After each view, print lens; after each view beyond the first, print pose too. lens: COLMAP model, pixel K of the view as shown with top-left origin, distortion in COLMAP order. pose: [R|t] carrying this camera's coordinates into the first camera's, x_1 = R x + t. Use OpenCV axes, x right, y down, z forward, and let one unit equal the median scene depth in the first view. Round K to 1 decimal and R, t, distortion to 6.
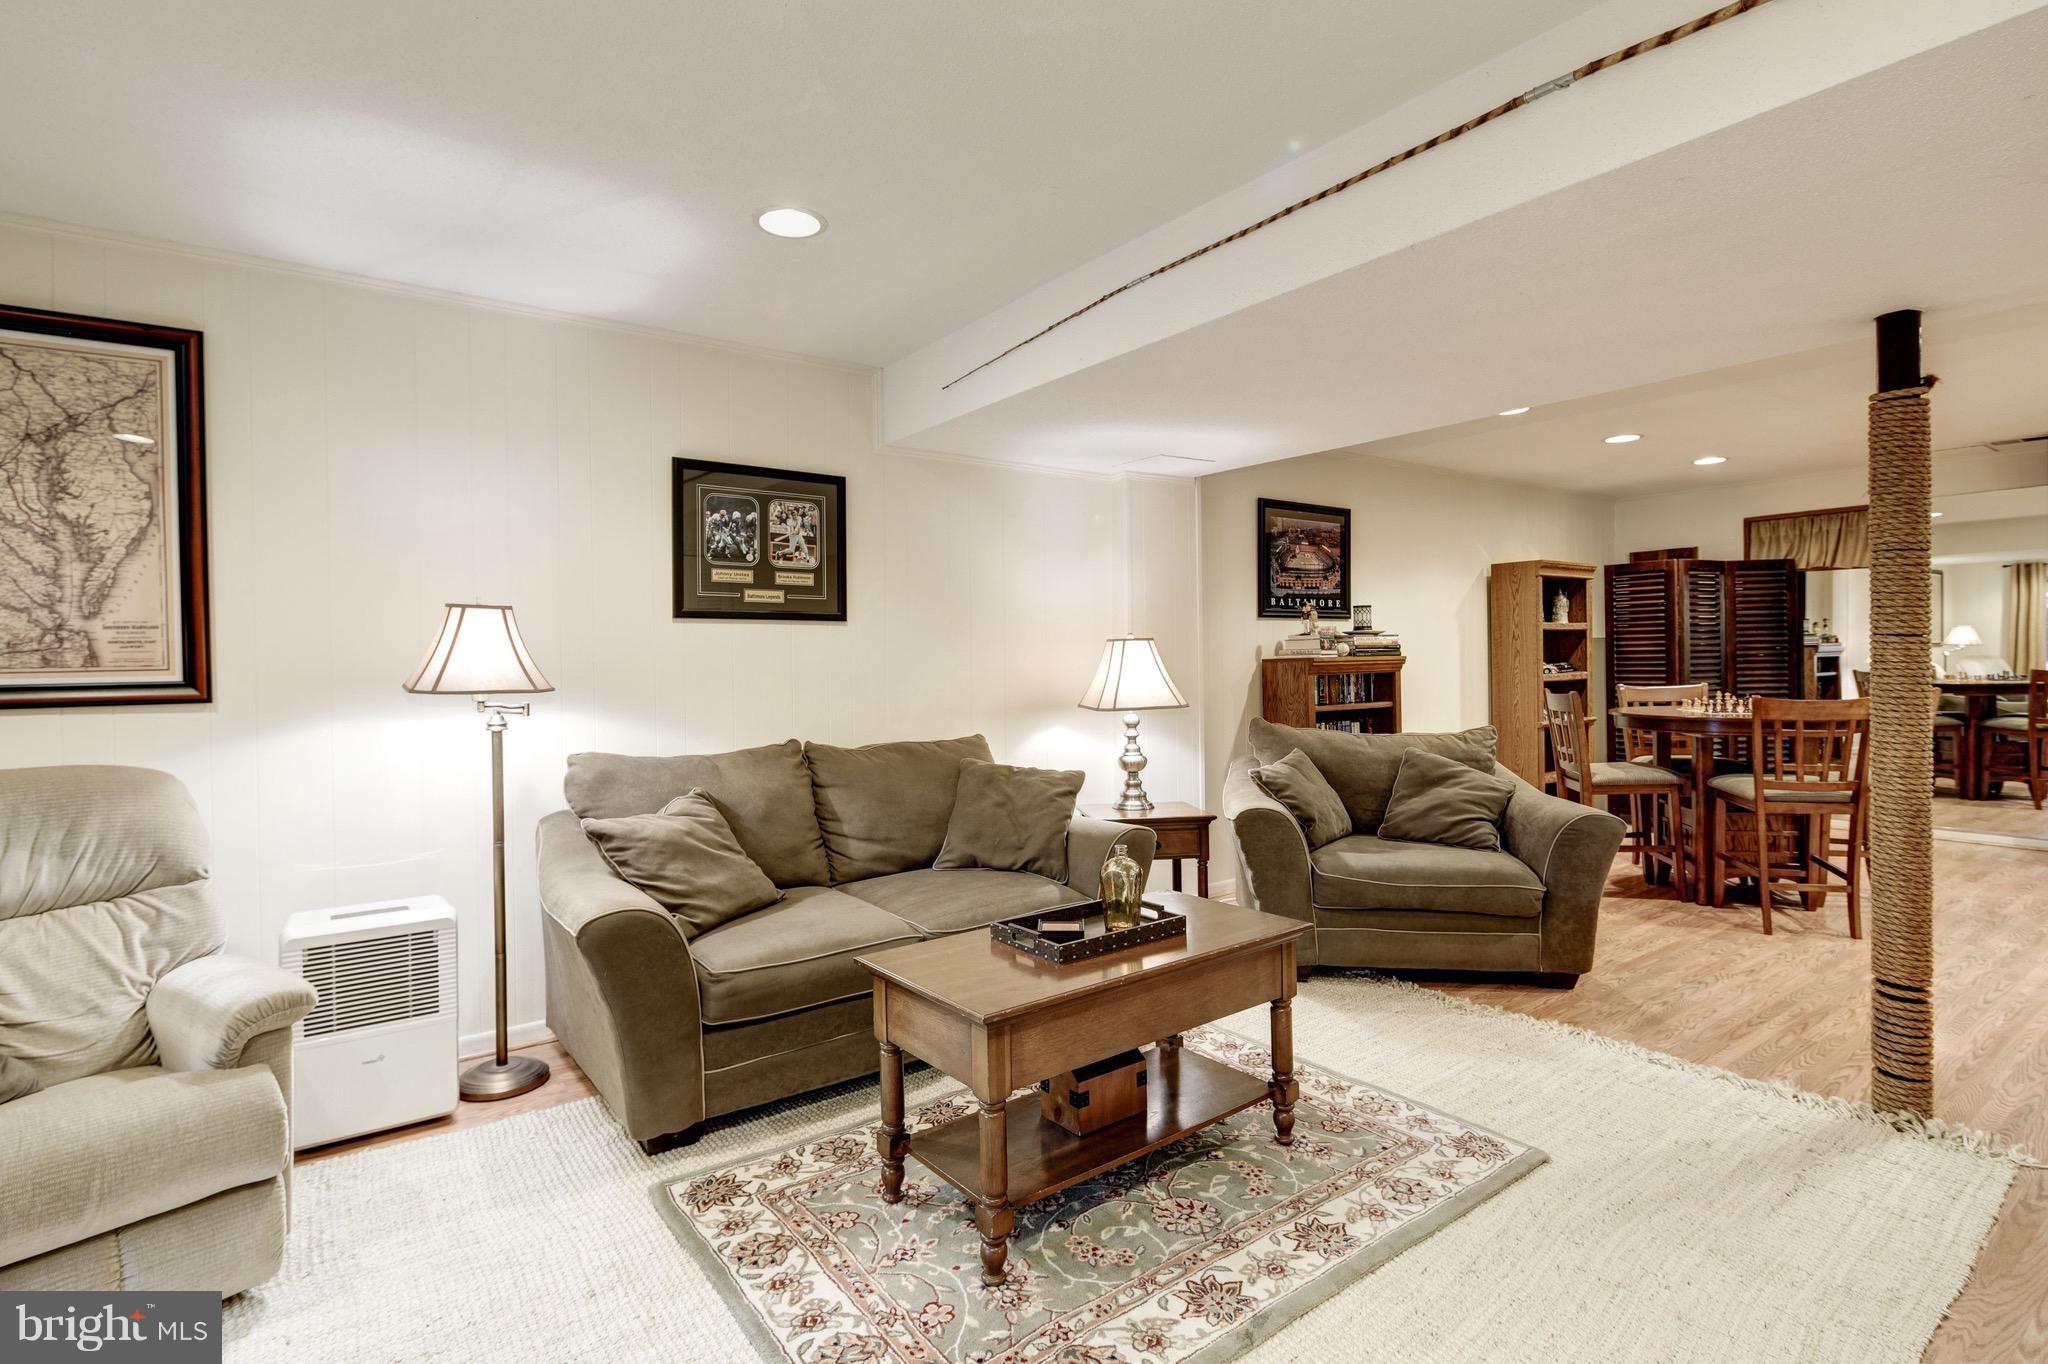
lens RADIAL K [[991.4, 0, 1017.7], [0, 991.4, 676.3], [0, 0, 1]] dist [0.004046, -0.004187]
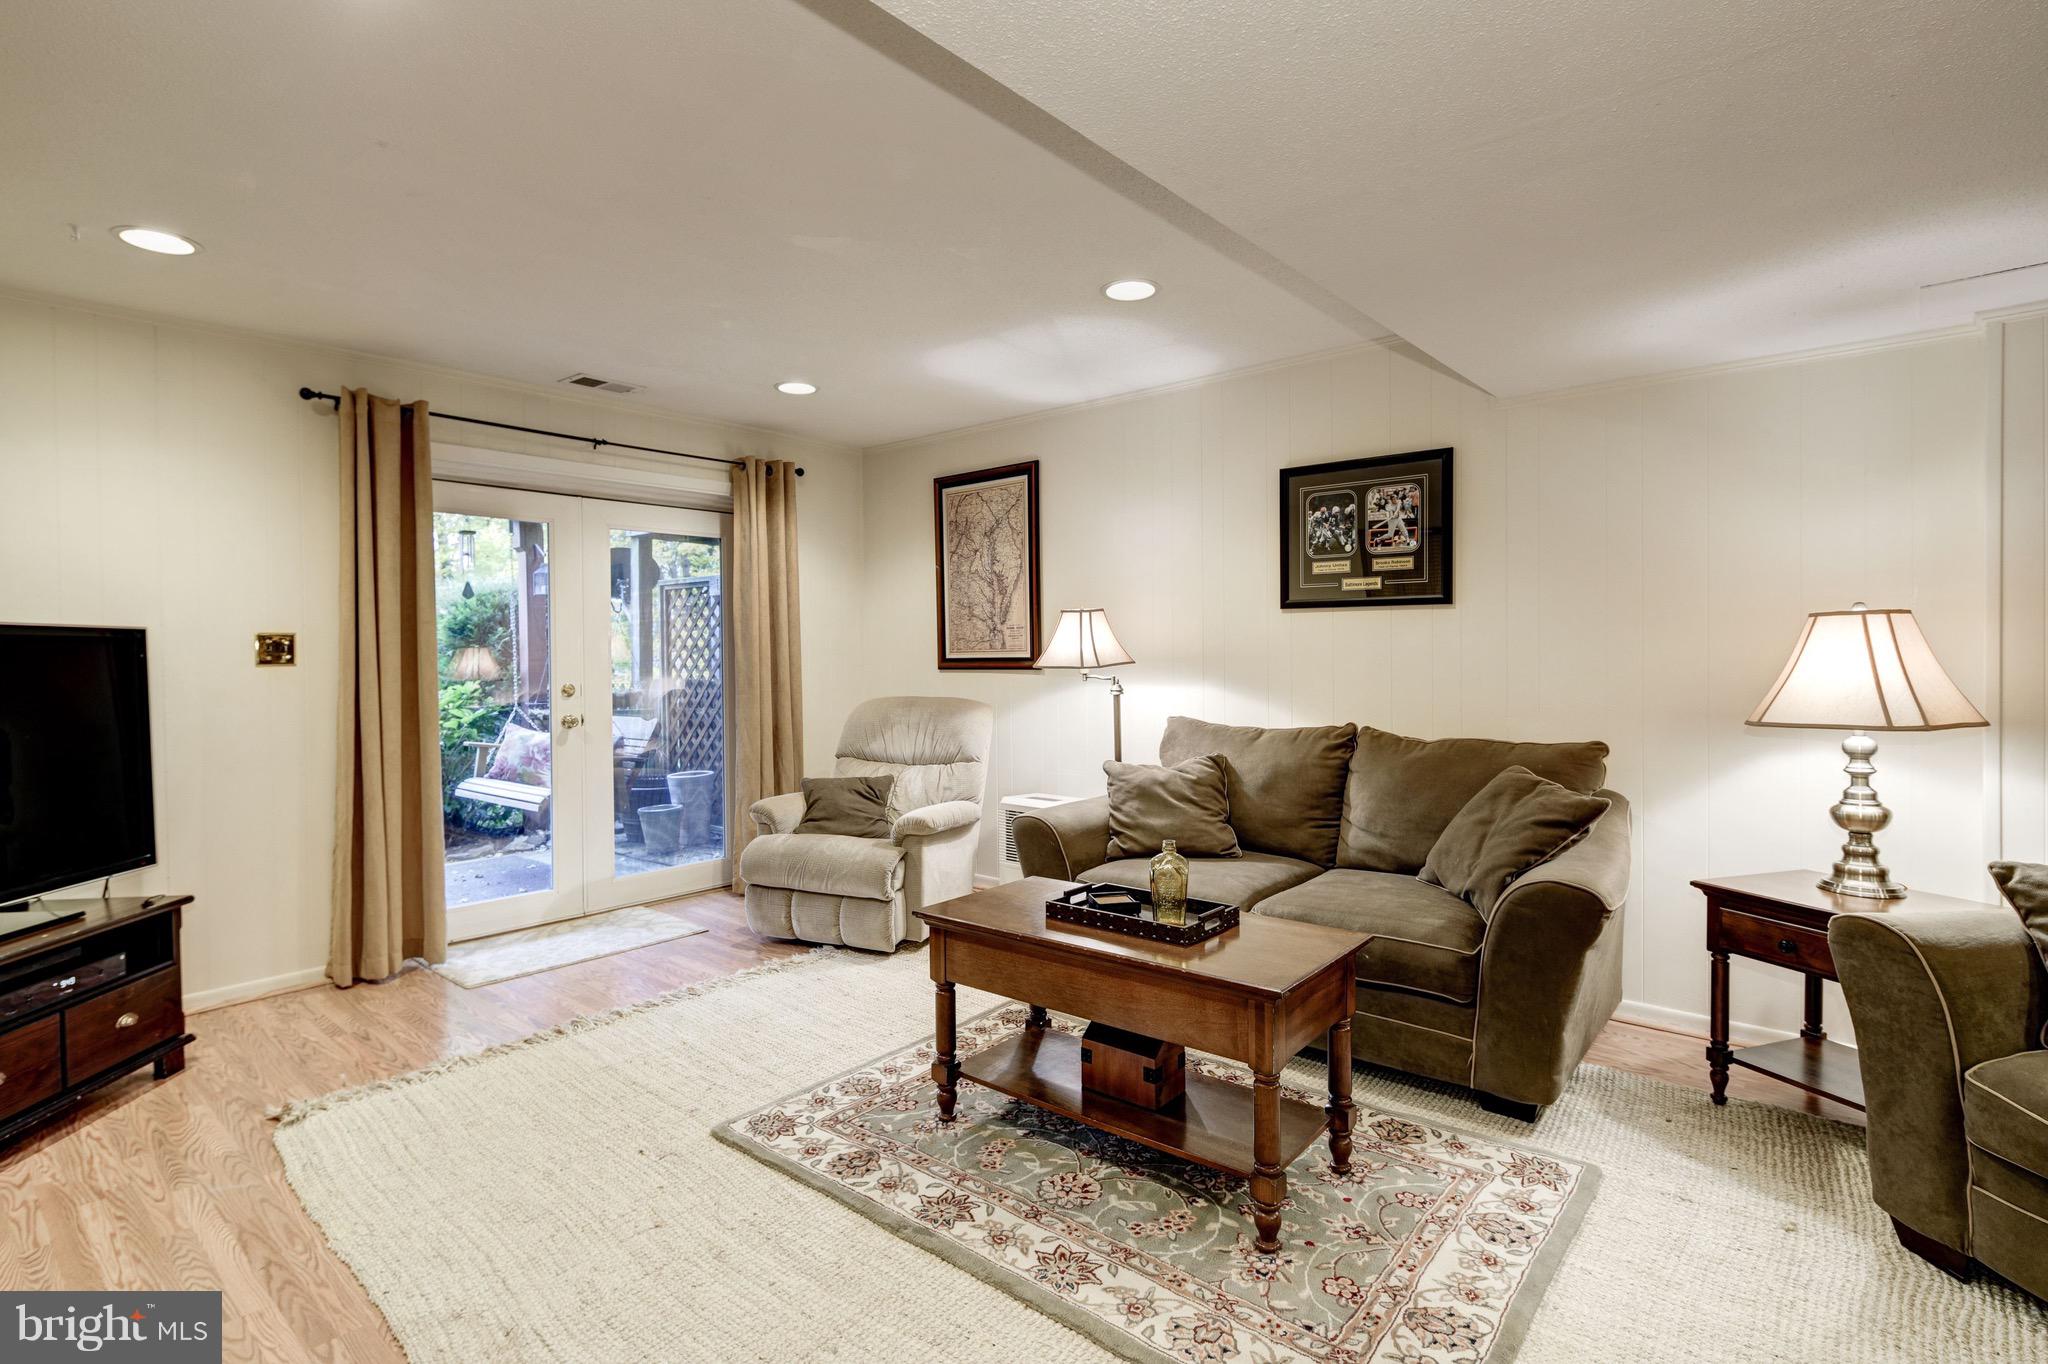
lens RADIAL K [[991.4, 0, 1019.5], [0, 991.4, 676.3], [0, 0, 1]] dist [0.004046, -0.004187]
pose [[0.230880, 0.033374, -0.972410, 0.944375], [-0.013310, 0.999426, 0.031142, -0.017004], [0.972891, 0.005753, 0.231192, 0.586014]]
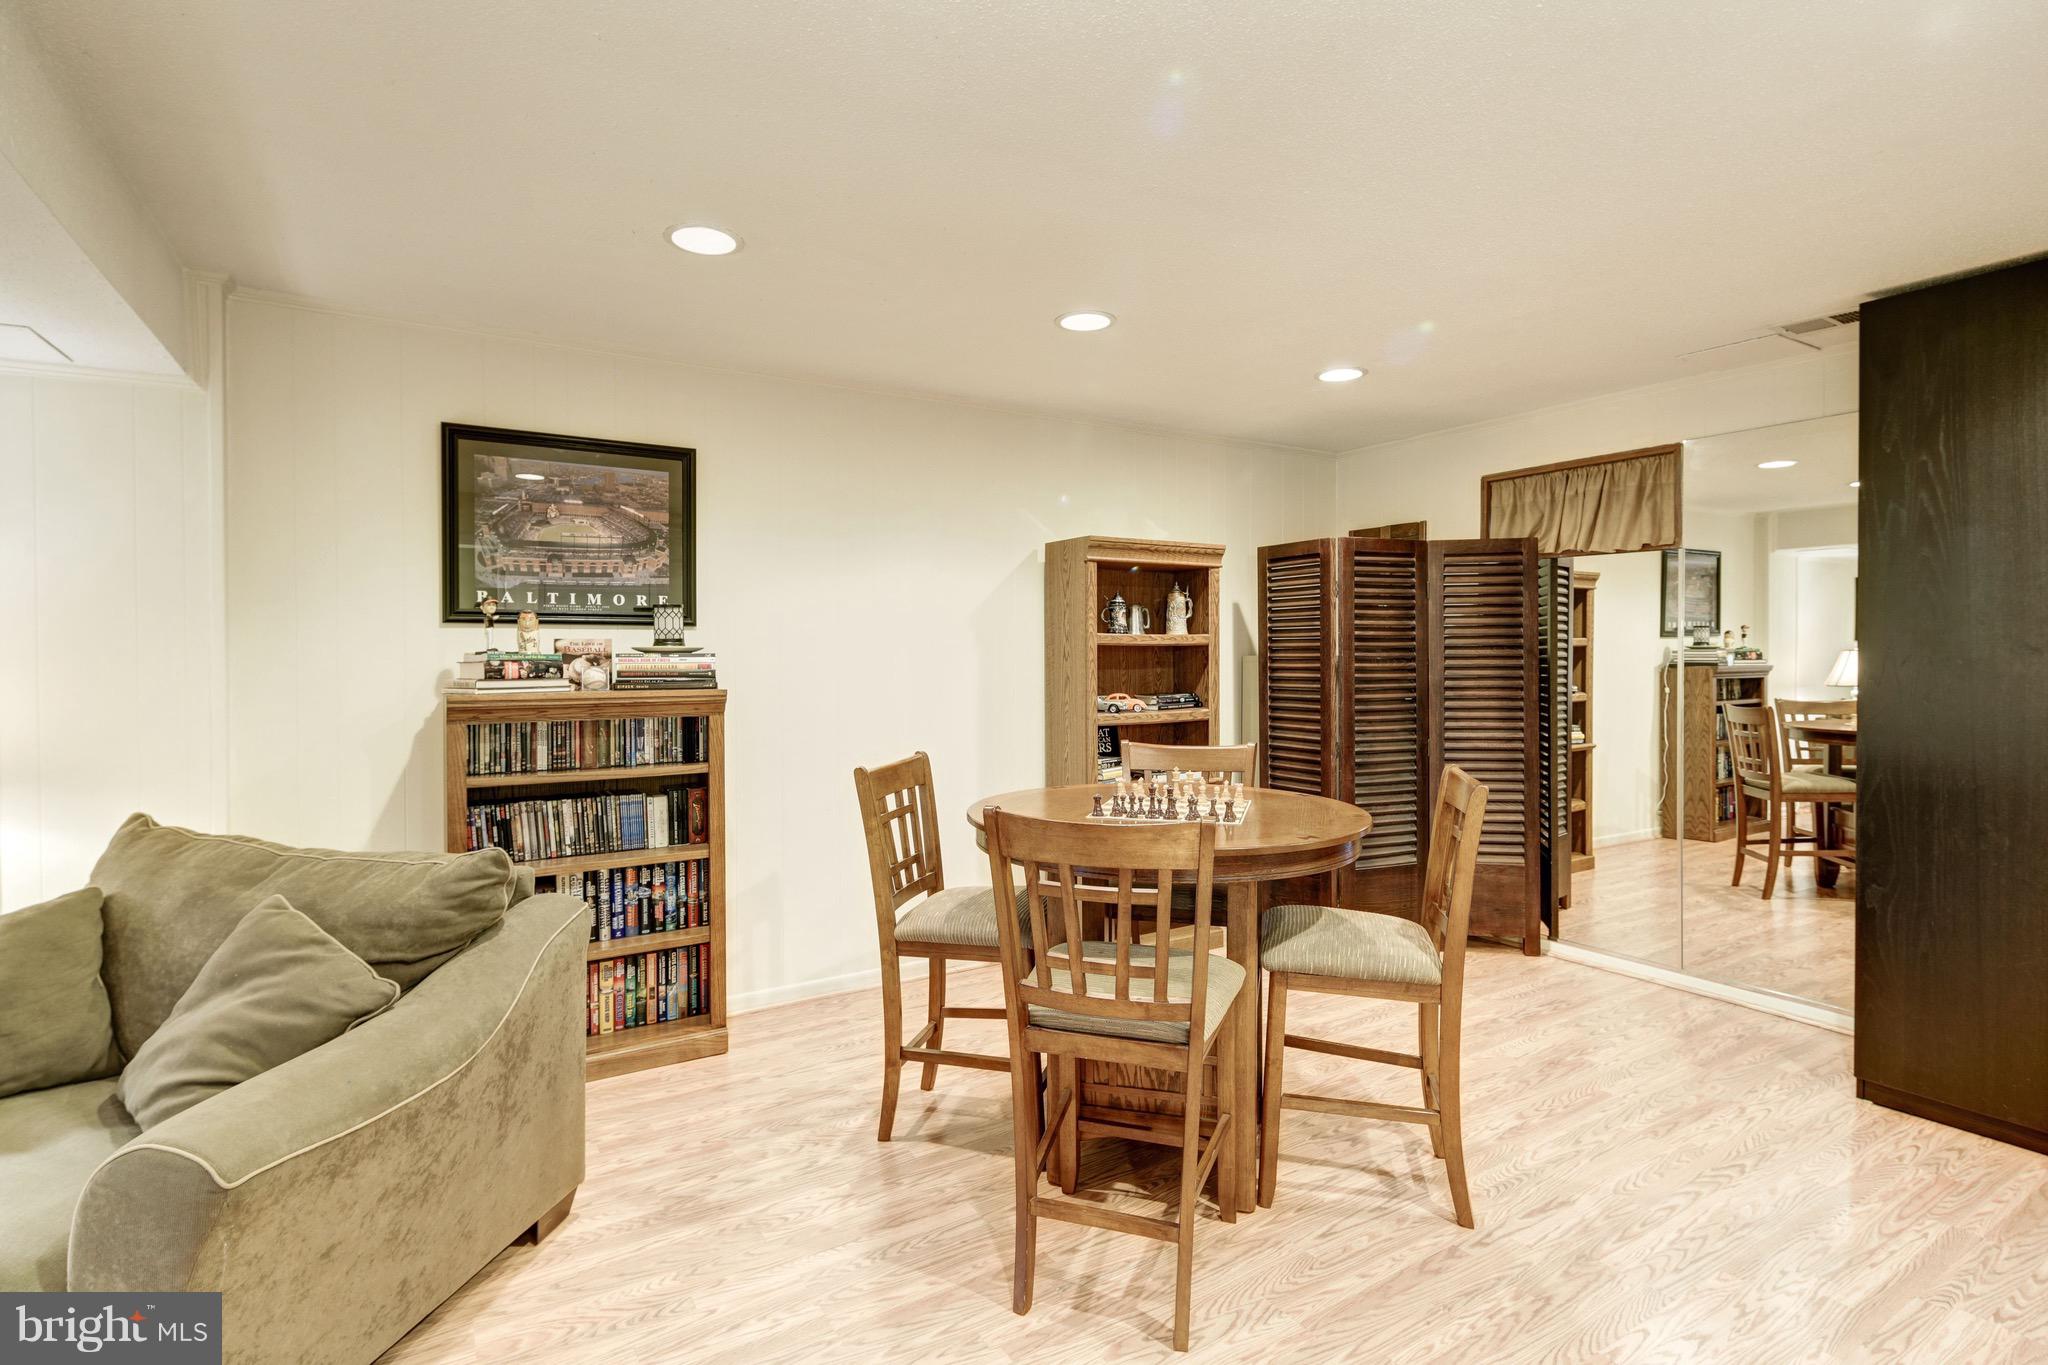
lens RADIAL K [[991.4, 0, 1024.3], [0, 991.4, 677.5], [0, 0, 1]] dist [0.004046, -0.004187]
pose [[0.996994, 0.017102, -0.075567, 0.314911], [-0.016245, 0.999797, 0.011943, -0.019441], [0.075756, -0.010680, 0.997069, 0.211620]]
